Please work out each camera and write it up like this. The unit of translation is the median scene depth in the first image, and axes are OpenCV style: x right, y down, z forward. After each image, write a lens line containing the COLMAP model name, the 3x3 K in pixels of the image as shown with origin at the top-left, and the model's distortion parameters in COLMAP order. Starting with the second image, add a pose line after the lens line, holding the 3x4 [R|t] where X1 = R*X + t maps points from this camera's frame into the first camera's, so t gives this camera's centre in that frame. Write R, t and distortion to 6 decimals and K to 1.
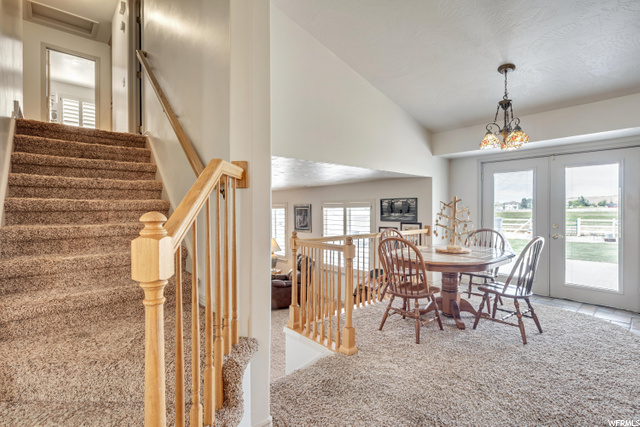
lens RADIAL K [[295.5, 0, 320.3], [0, 295.5, 215.0], [0, 0, 1]] dist [0.001476, 0.000091]
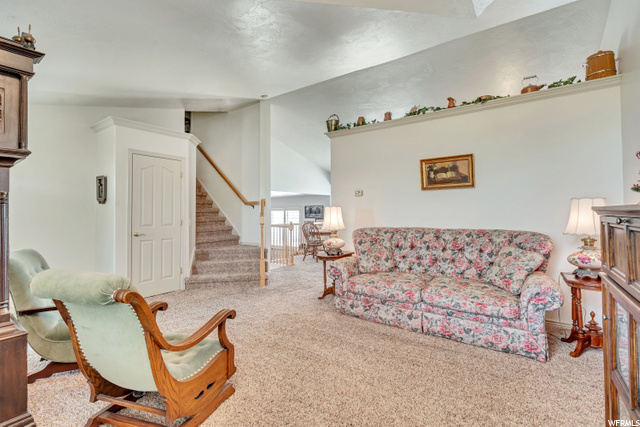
lens RADIAL K [[295.5, 0, 320.1], [0, 295.5, 211.7], [0, 0, 1]] dist [0.001476, 0.000091]
pose [[0.972028, -0.006783, 0.234766, -0.140160], [0.009661, 0.999892, -0.011114, 0.002137], [-0.234665, 0.013072, 0.971988, -0.838366]]
